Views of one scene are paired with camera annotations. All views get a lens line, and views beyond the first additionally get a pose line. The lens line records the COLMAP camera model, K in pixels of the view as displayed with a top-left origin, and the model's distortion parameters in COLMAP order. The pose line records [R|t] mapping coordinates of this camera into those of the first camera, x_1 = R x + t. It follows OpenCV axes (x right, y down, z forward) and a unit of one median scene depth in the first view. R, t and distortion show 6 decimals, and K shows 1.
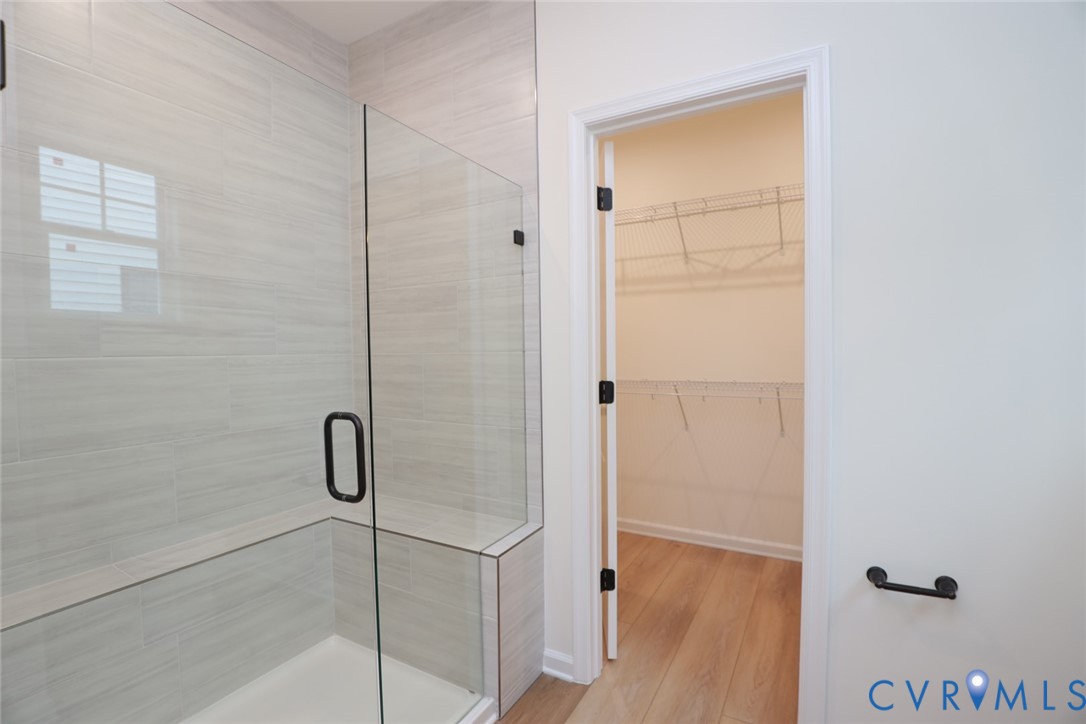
lens RADIAL K [[496.0, 0, 541.8], [0, 496.0, 366.5], [0, 0, 1]] dist [-0.022612, 0.000856]
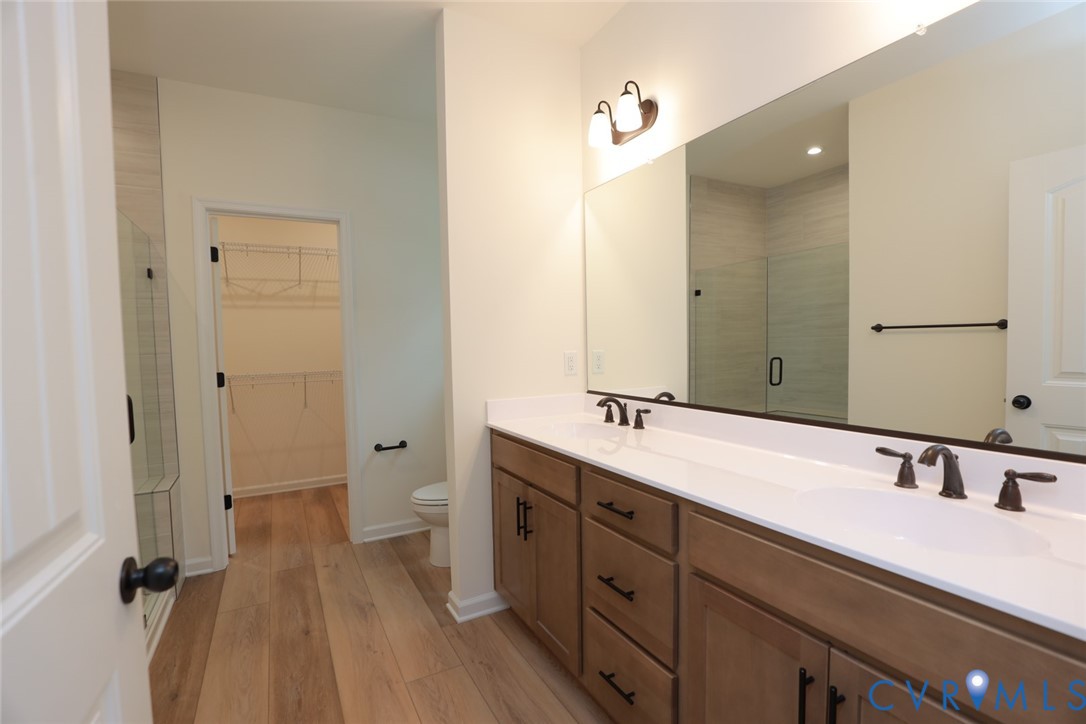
lens RADIAL K [[496.0, 0, 541.8], [0, 496.0, 366.5], [0, 0, 1]] dist [-0.022612, 0.000856]
pose [[0.530629, -0.041995, 0.846563, -0.449157], [0.044386, 0.998778, 0.021724, 0.015336], [-0.846441, 0.026048, 0.531845, -0.468577]]
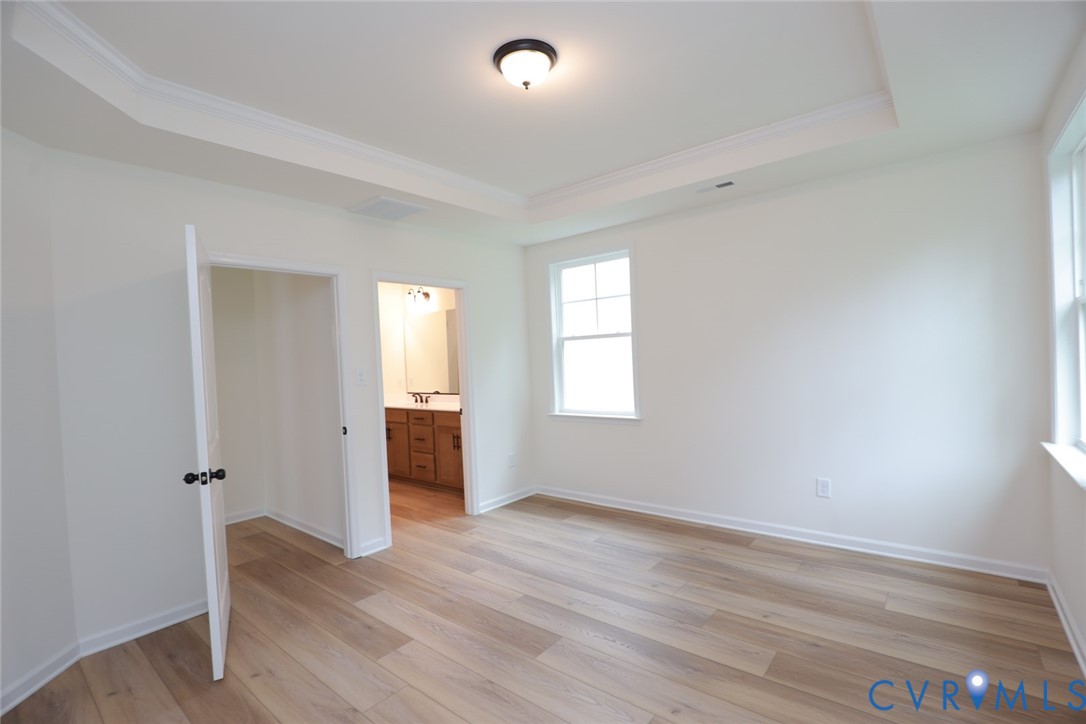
lens RADIAL K [[496.0, 0, 541.8], [0, 496.0, 366.5], [0, 0, 1]] dist [-0.022612, 0.000856]
pose [[0.176501, -0.012556, 0.984220, -0.687843], [0.077845, 0.996965, -0.001241, 0.014793], [-0.981217, 0.076836, 0.176943, -0.578147]]
